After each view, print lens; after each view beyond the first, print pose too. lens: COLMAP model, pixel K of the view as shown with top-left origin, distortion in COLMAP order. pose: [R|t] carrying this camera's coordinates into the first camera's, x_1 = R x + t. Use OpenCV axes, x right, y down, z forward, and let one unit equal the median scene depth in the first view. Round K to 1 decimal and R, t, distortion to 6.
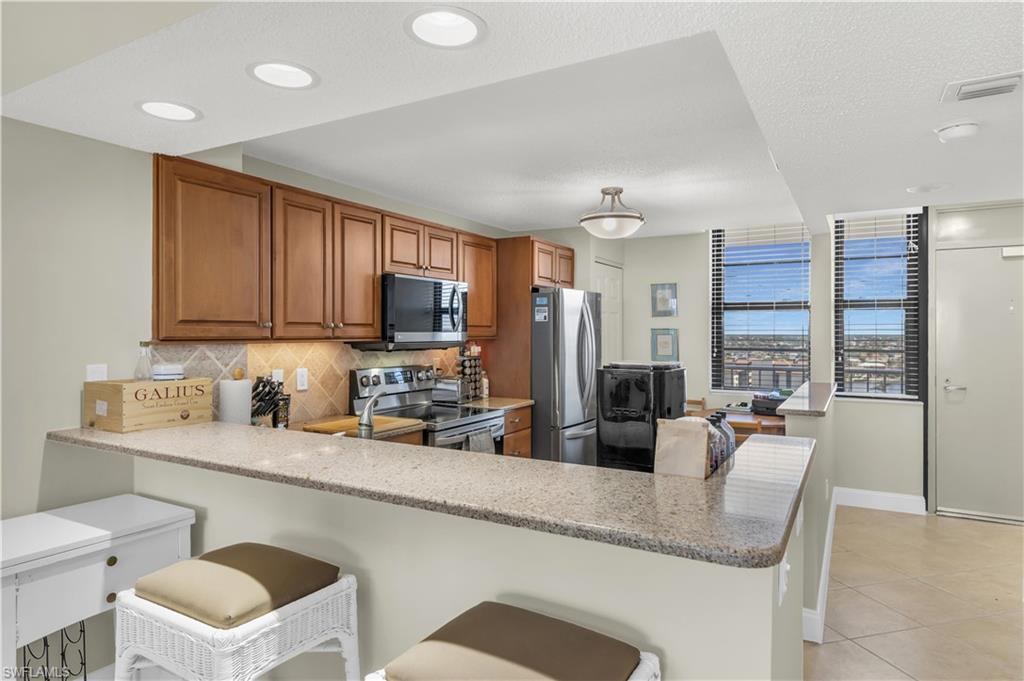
lens RADIAL K [[605.7, 0, 516.1], [0, 605.7, 330.5], [0, 0, 1]] dist [0.026705, -0.001626]
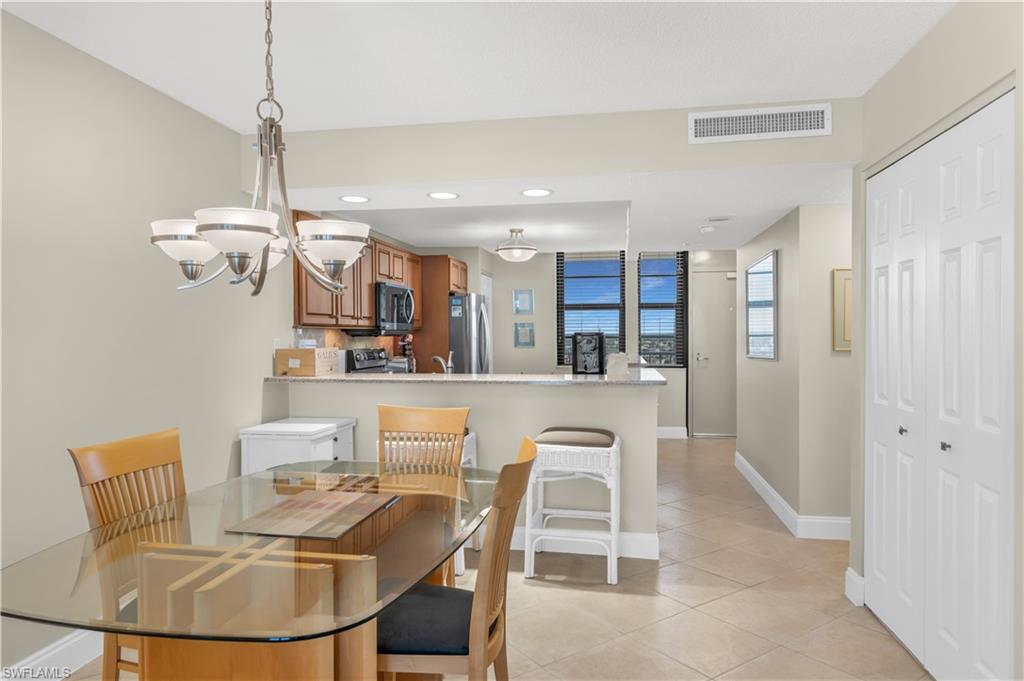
lens RADIAL K [[605.7, 0, 501.6], [0, 605.7, 343.4], [0, 0, 1]] dist [0.026705, -0.001626]
pose [[0.949894, -0.012163, 0.312335, -0.289452], [0.005491, 0.999738, 0.022233, 0.015927], [-0.312523, -0.019404, 0.949712, -0.355137]]
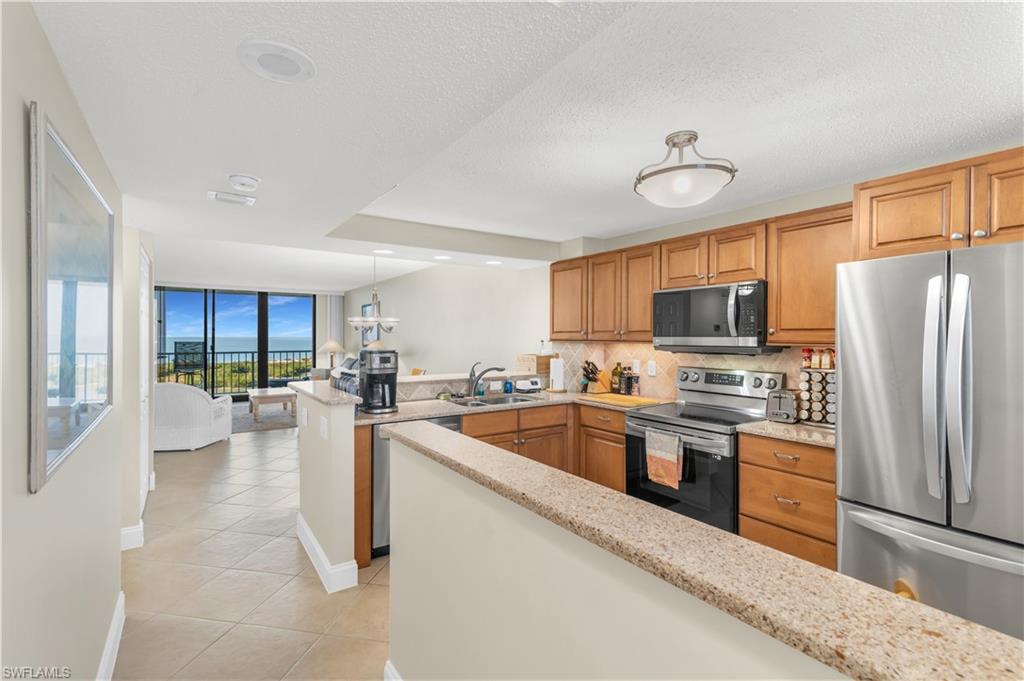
lens RADIAL K [[465.6, 0, 505.2], [0, 465.6, 339.9], [0, 0, 1]] dist [0.012148, 0.002088]
pose [[-0.453290, 0.003655, -0.891356, 0.689405], [-0.001979, 0.999985, 0.005107, 0.003236], [0.891361, 0.004079, -0.453276, 0.985007]]
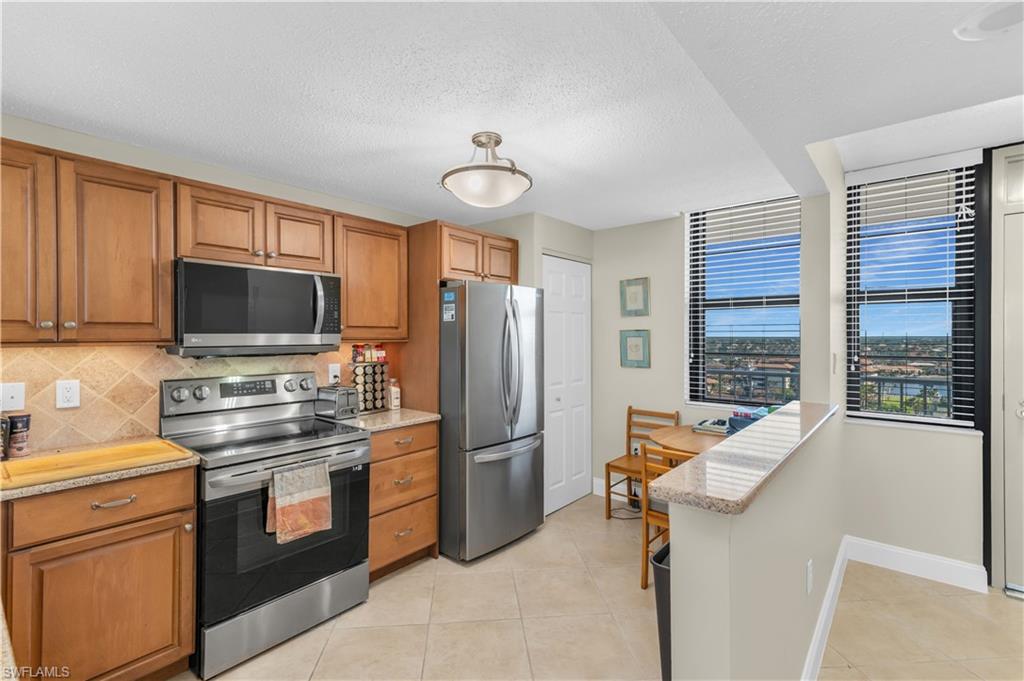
lens RADIAL K [[465.6, 0, 509.7], [0, 465.6, 336.4], [0, 0, 1]] dist [0.012148, 0.002088]
pose [[0.981897, -0.002195, -0.189402, 0.238764], [0.002902, 0.999990, 0.003458, 0.004012], [0.189393, -0.003946, 0.981894, 0.372337]]
